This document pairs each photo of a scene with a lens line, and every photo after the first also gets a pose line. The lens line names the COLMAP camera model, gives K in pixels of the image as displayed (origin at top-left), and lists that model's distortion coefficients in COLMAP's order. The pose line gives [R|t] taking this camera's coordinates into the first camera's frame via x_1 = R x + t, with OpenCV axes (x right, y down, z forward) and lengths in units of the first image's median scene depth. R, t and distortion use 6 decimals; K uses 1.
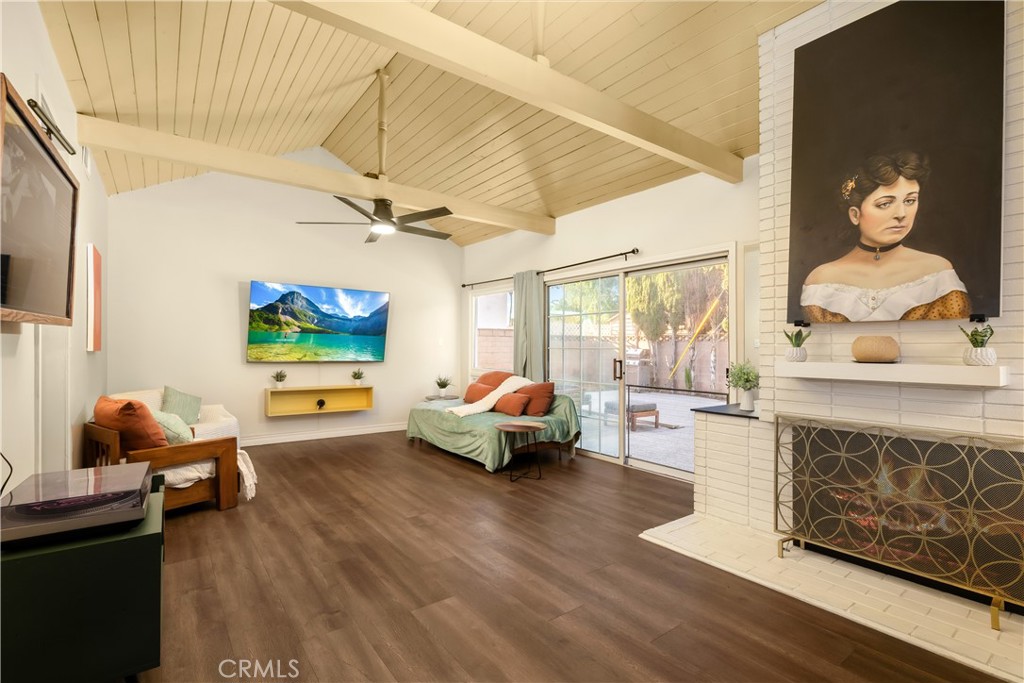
lens RADIAL K [[476.1, 0, 516.7], [0, 476.1, 345.4], [0, 0, 1]] dist [-0.003817, -0.000323]
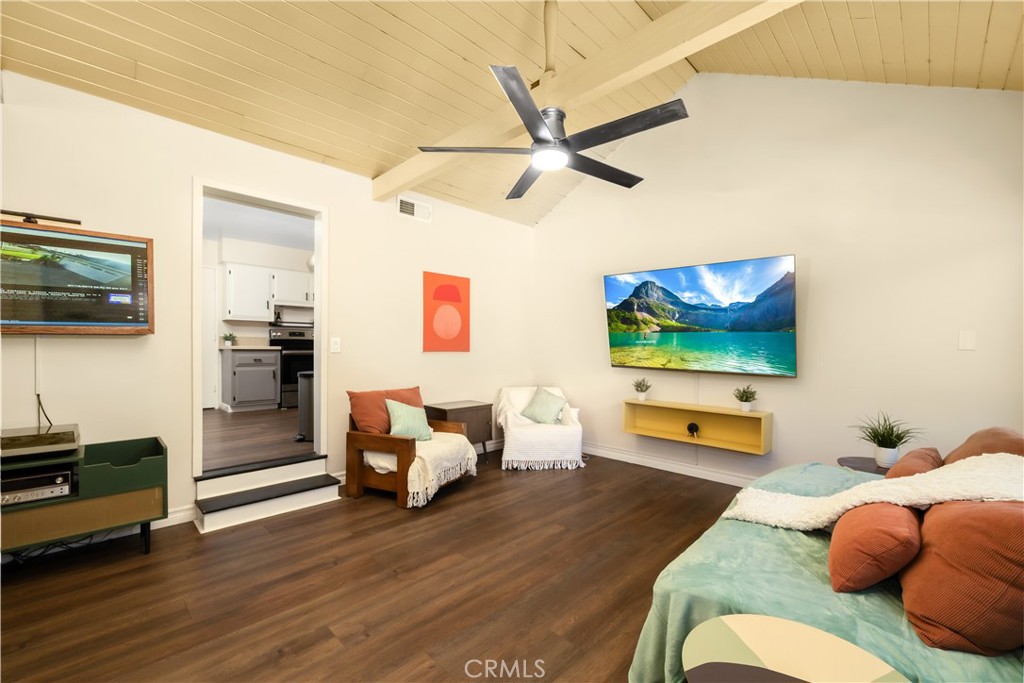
lens RADIAL K [[419.8, 0, 529.2], [0, 419.8, 343.6], [0, 0, 1]] dist [-0.001413, -0.000184]
pose [[0.151121, -0.012572, -0.988435, 0.238156], [-0.001597, 0.999915, -0.012962, 0.002250], [0.988514, 0.003538, 0.151088, 0.805093]]
